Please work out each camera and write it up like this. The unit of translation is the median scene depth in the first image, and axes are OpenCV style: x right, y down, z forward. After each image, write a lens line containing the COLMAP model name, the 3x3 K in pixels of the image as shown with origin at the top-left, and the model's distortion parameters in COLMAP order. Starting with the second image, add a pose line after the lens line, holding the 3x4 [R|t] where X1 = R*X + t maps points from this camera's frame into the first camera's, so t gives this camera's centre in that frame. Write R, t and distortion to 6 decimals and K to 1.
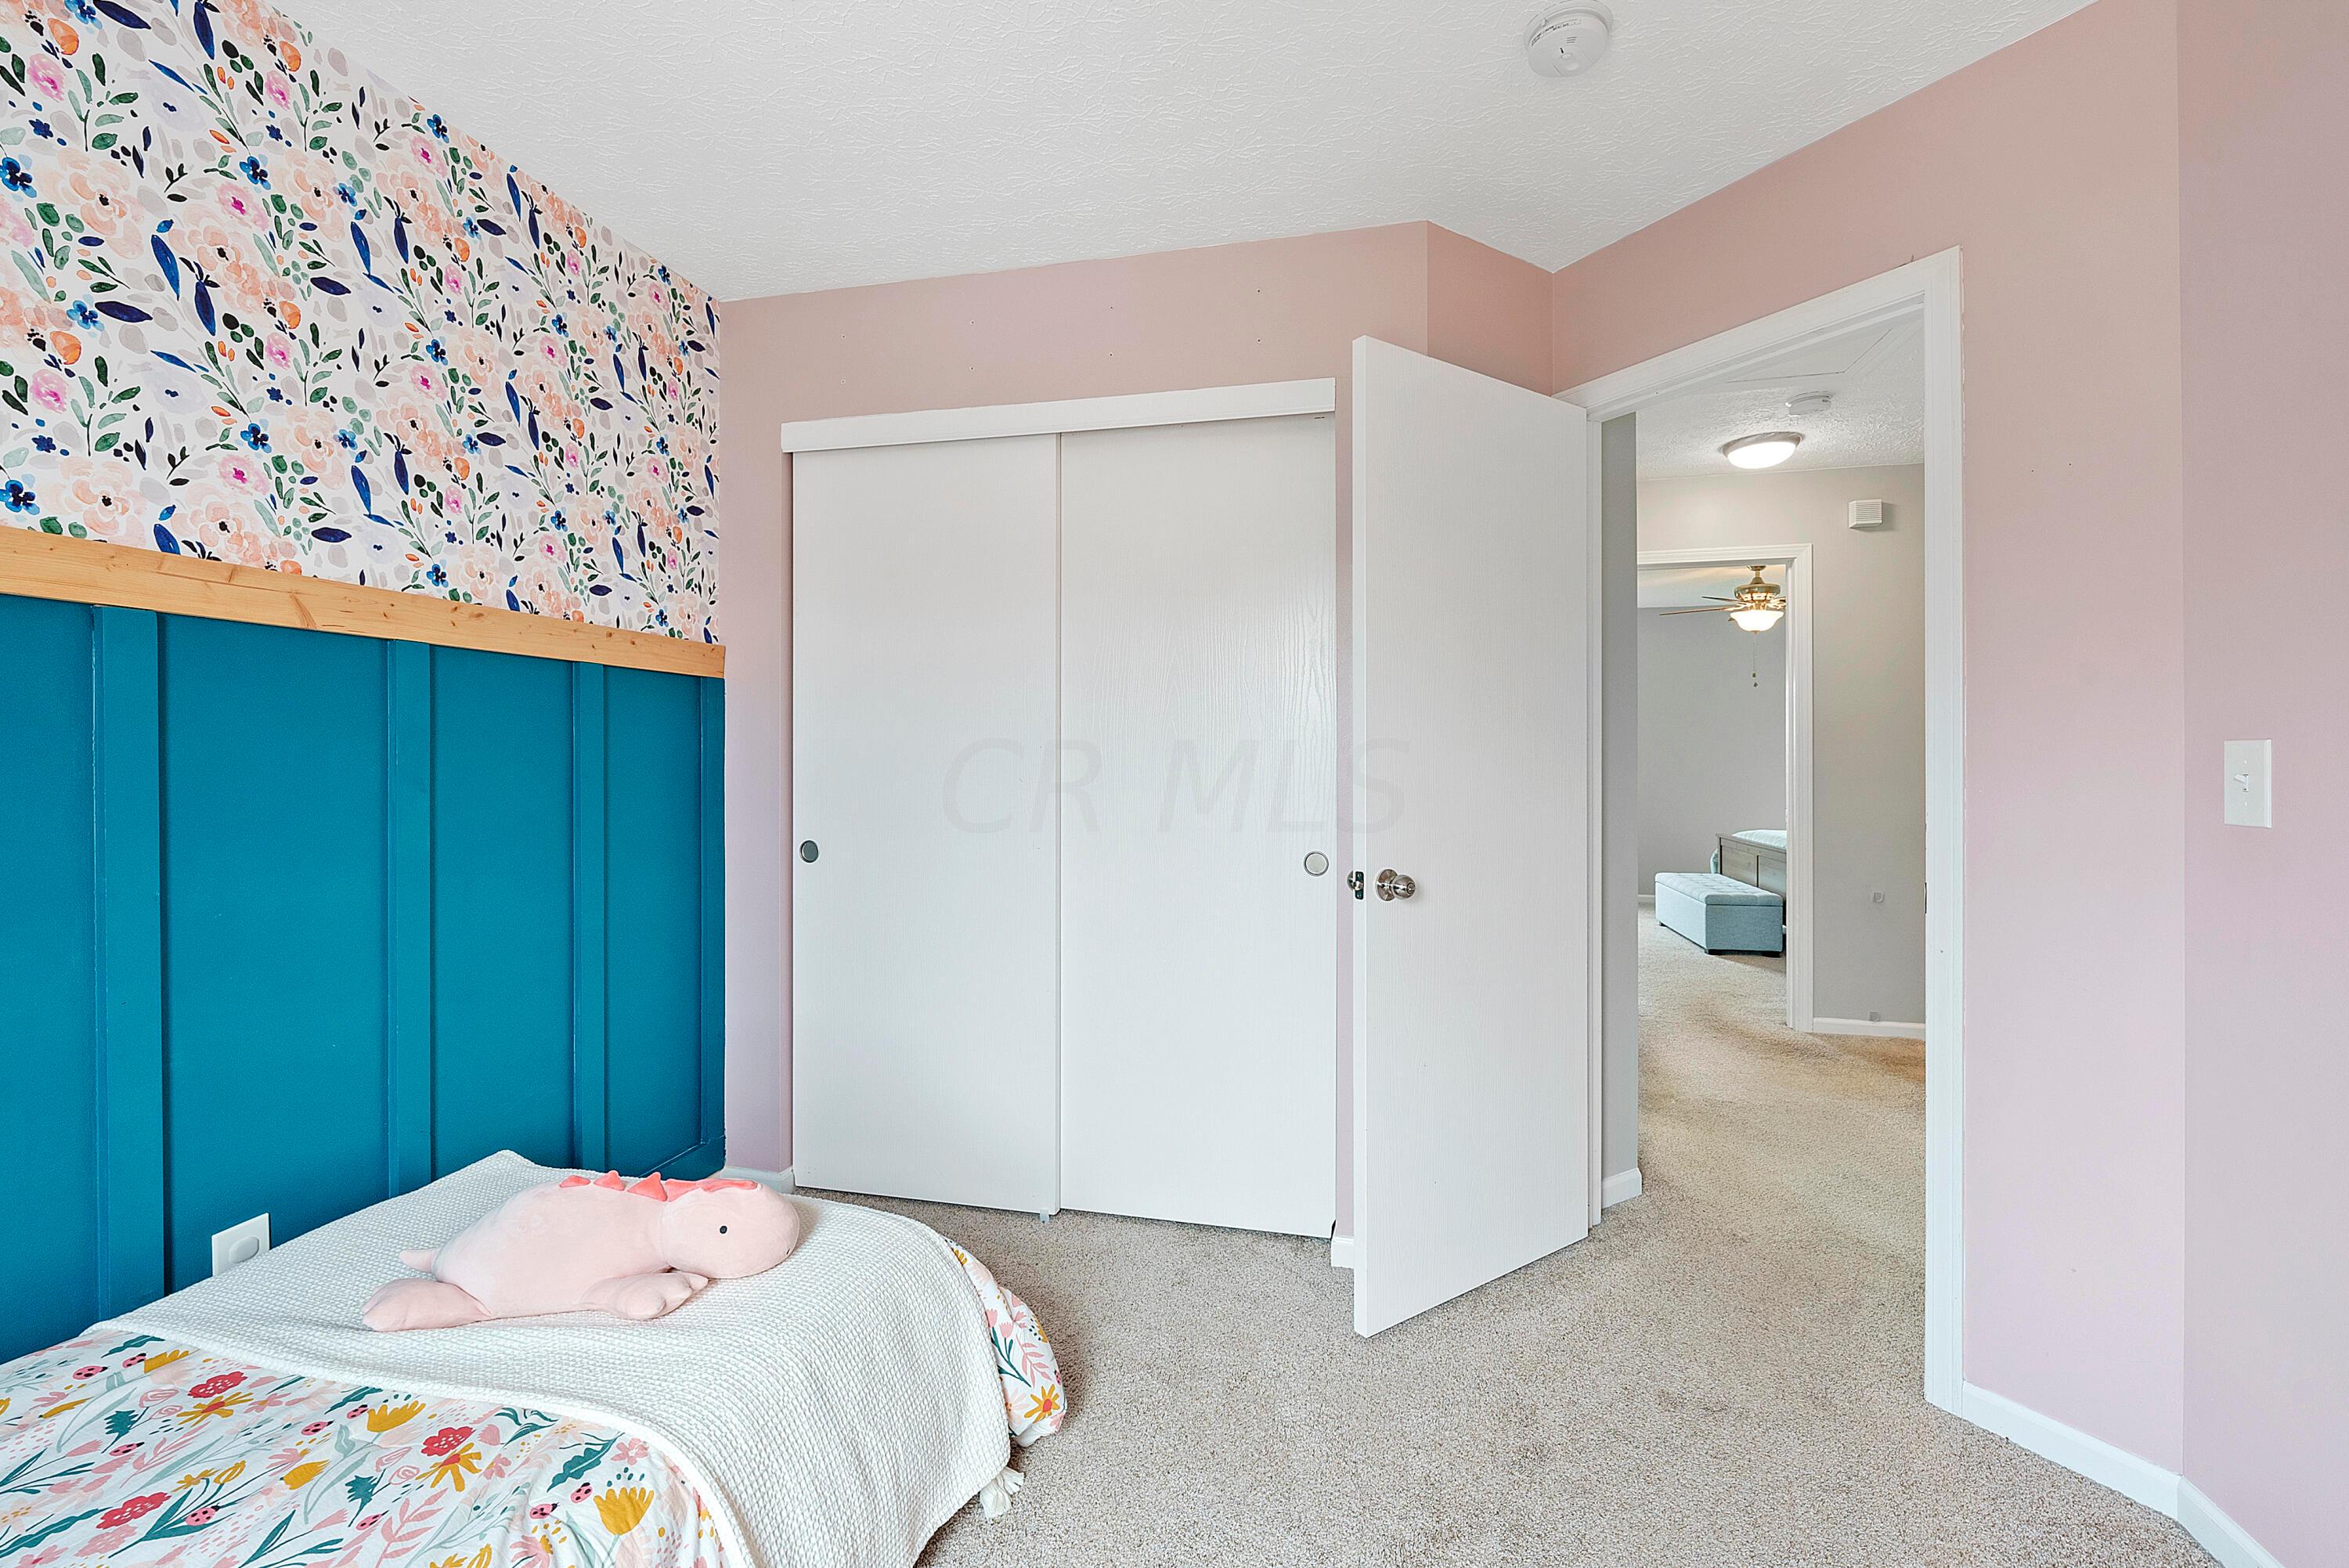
lens RADIAL K [[988.4, 0, 1176.7], [0, 988.4, 773.5], [0, 0, 1]] dist [-0.000960, -0.000606]
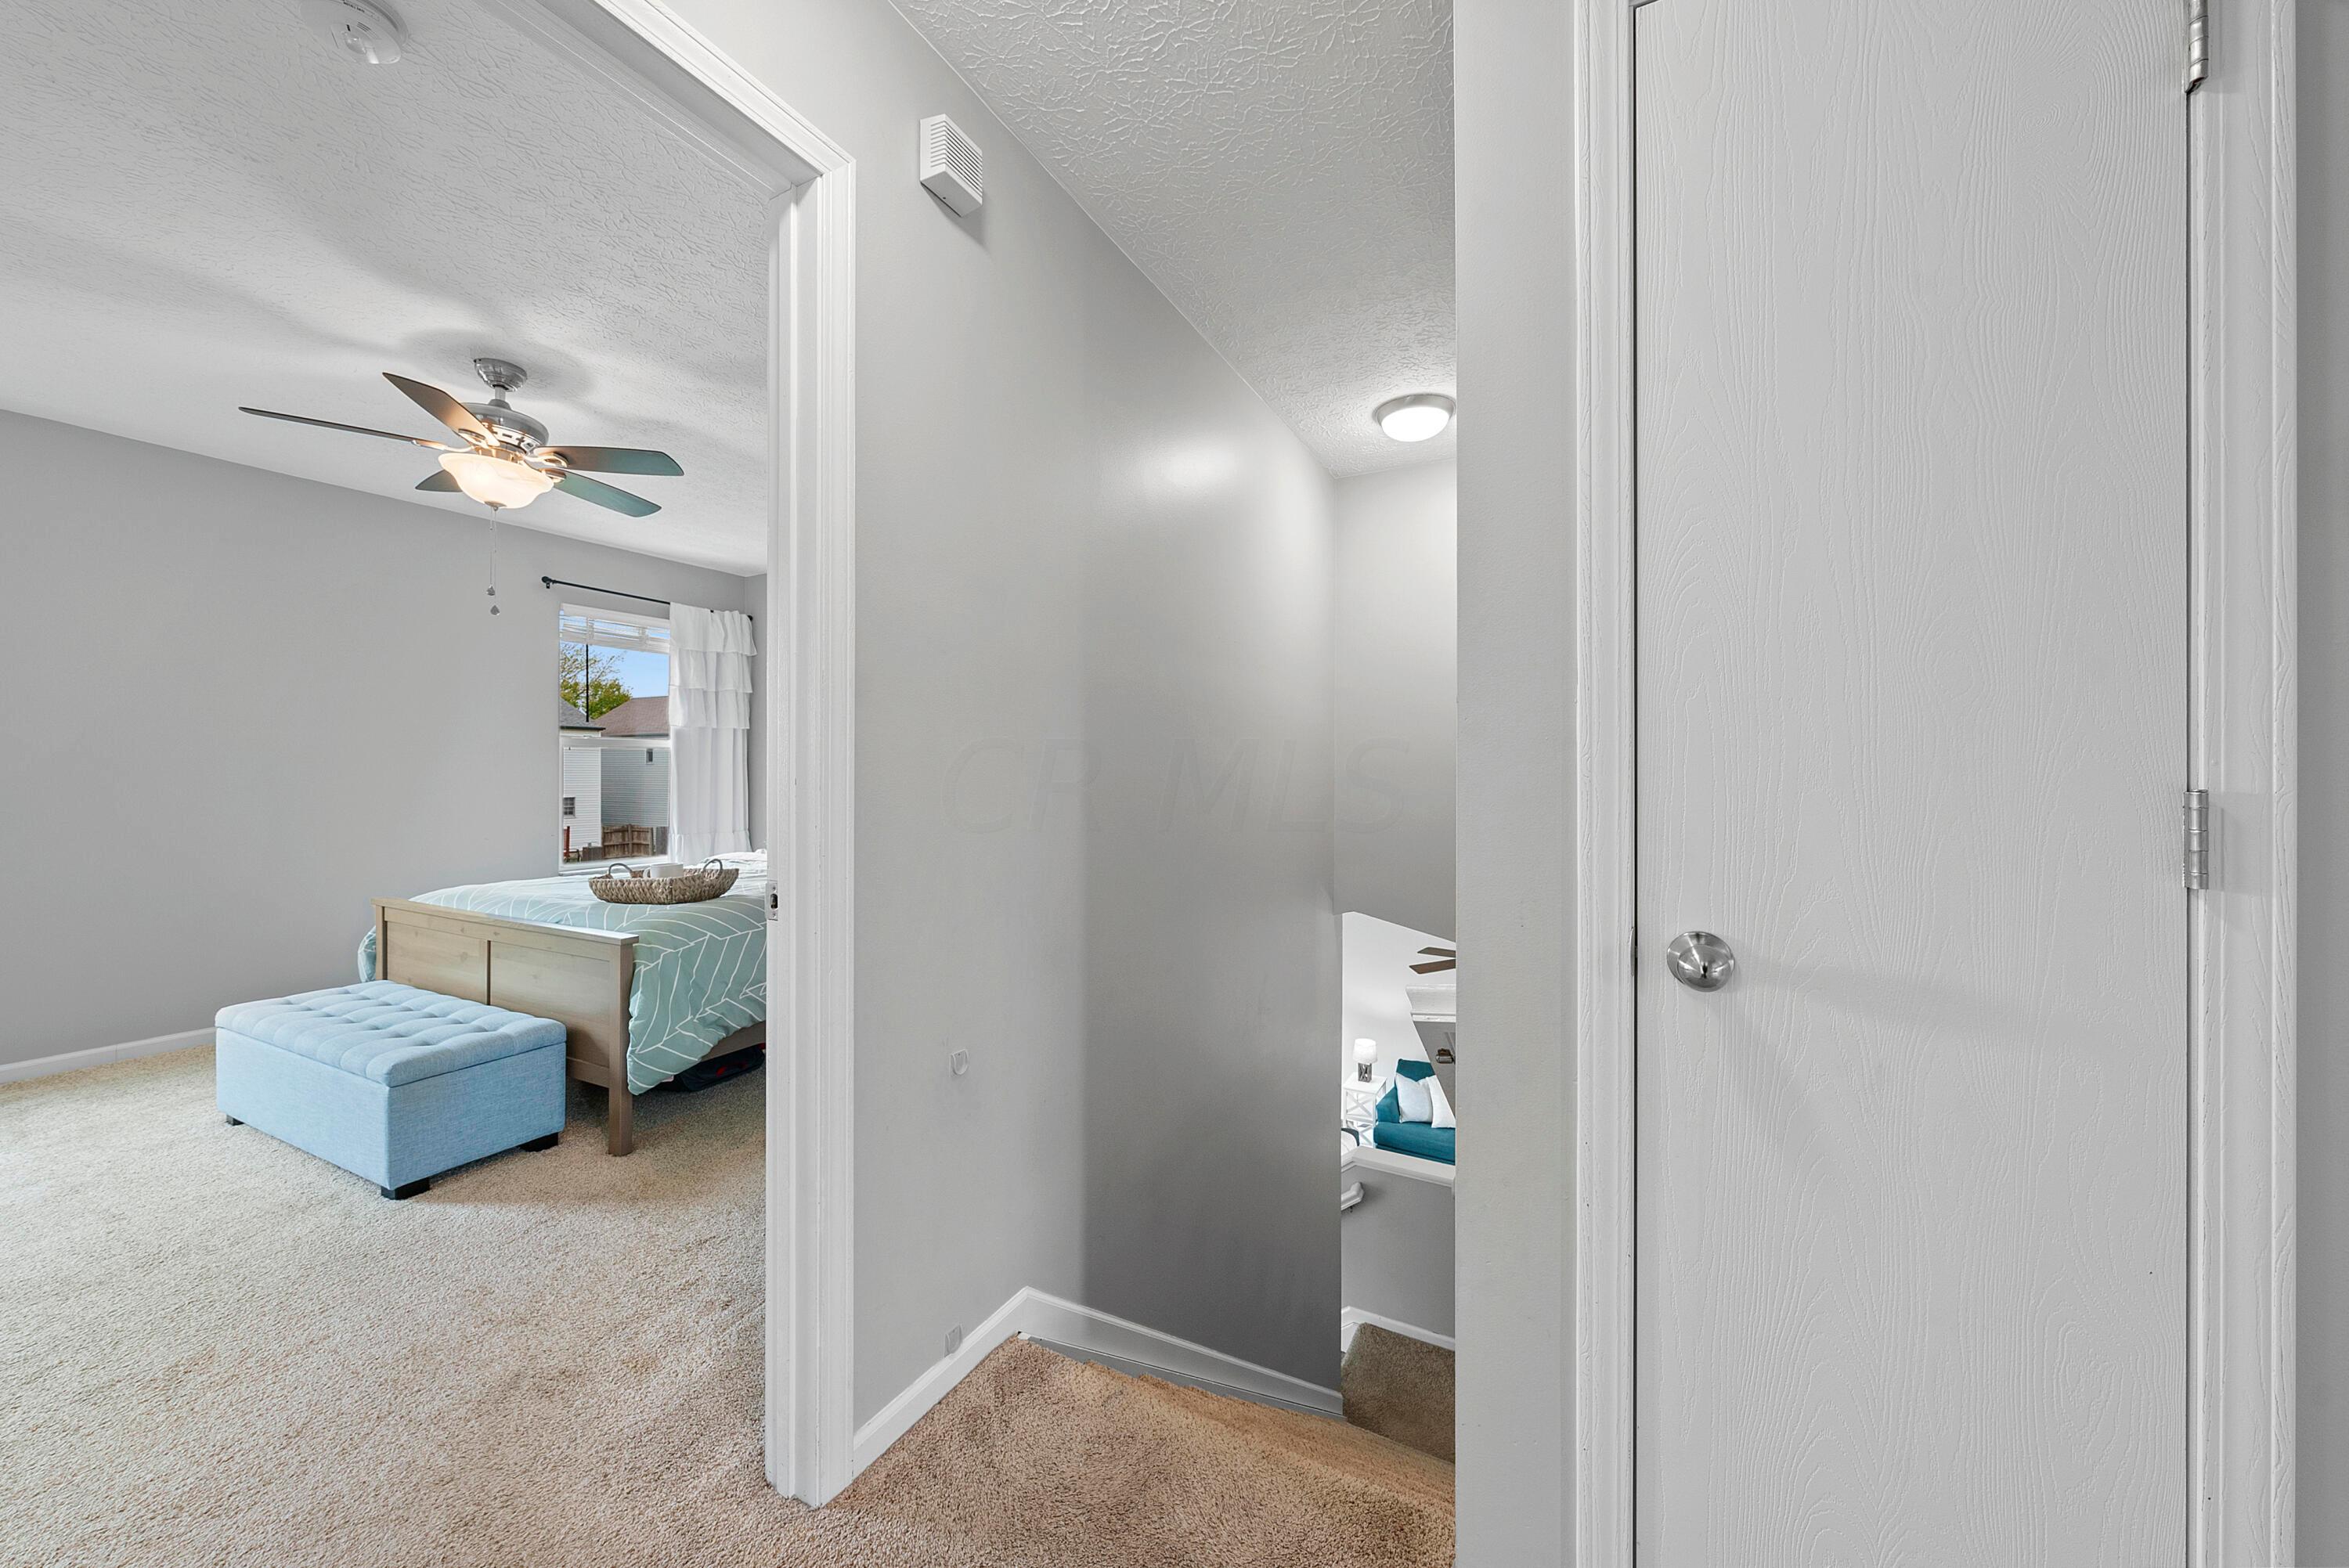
lens RADIAL K [[841.2, 0, 1180.2], [0, 841.2, 777.4], [0, 0, 1]] dist [0.000214, 0.000330]
pose [[0.247562, 0.001634, 0.968871, 0.256351], [-0.000777, 0.999999, -0.001488, -0.002626], [-0.968872, -0.000384, 0.247563, 0.557649]]
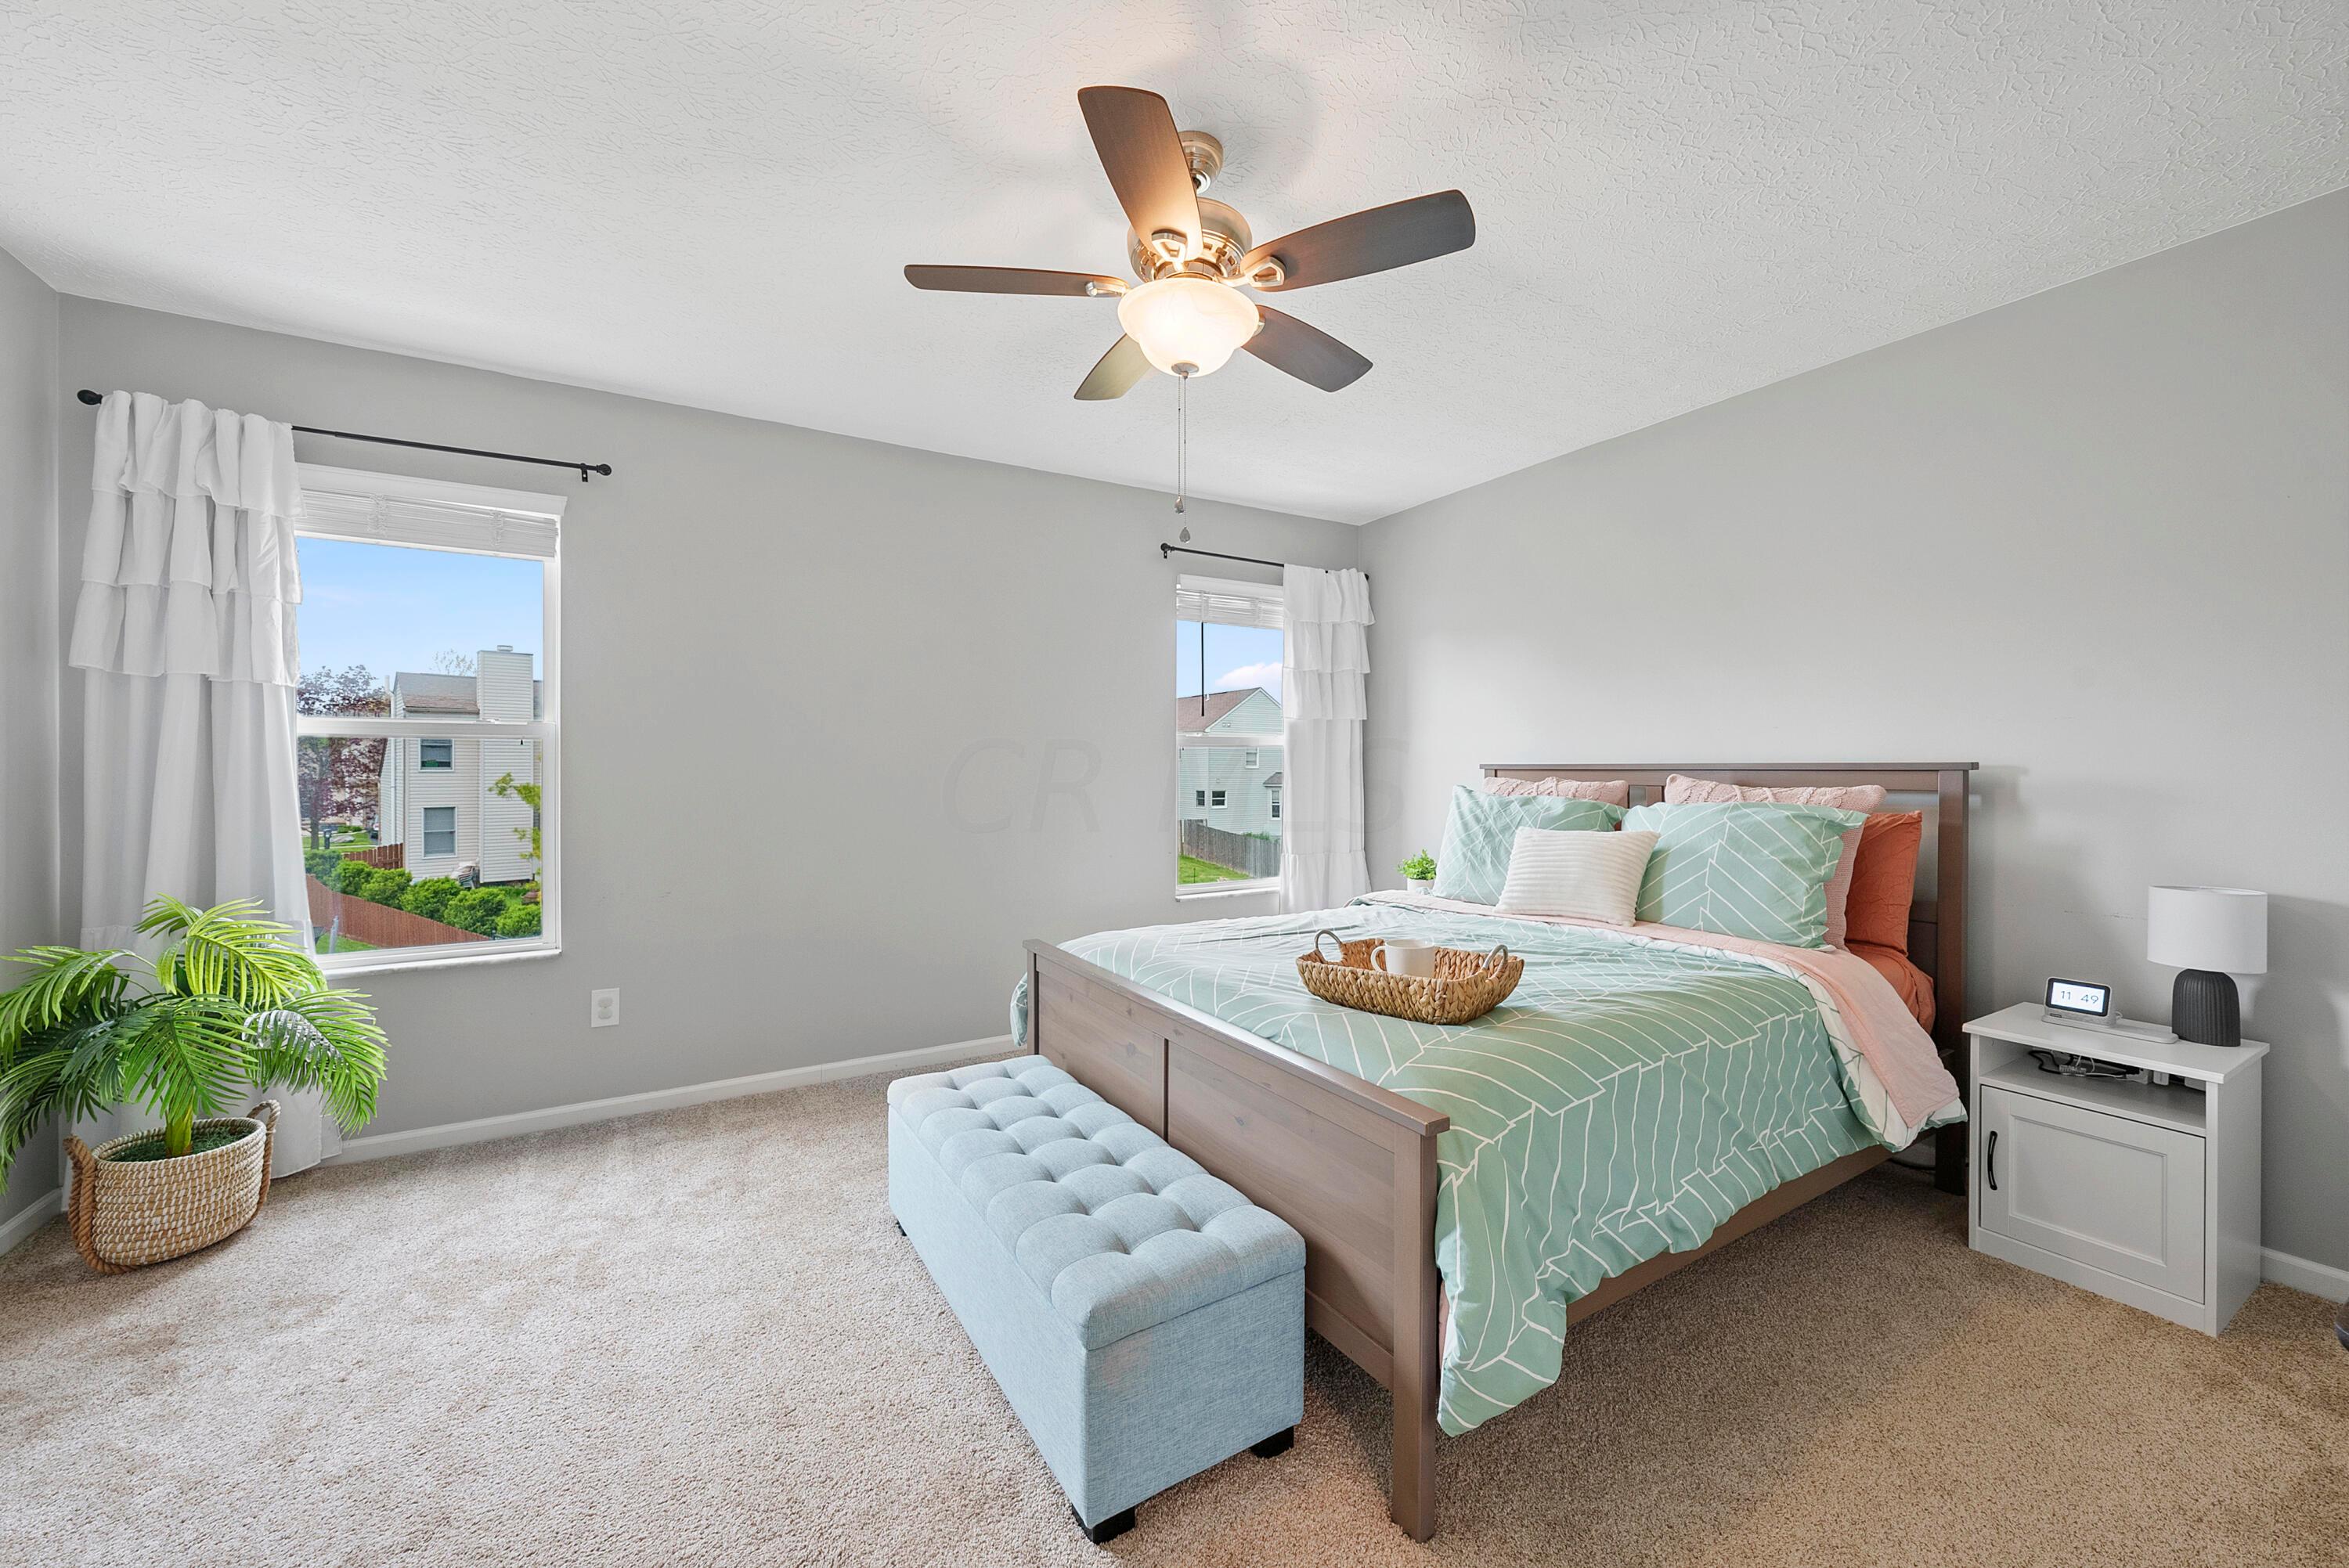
lens RADIAL K [[912.8, 0, 1175.8], [0, 912.8, 772.9], [0, 0, 1]] dist [-0.001089, 0.000248]
pose [[0.724654, 0.001014, 0.689112, 0.384918], [-0.000121, 0.999999, -0.001345, -0.010839], [-0.689112, 0.000891, 0.724654, 0.800300]]
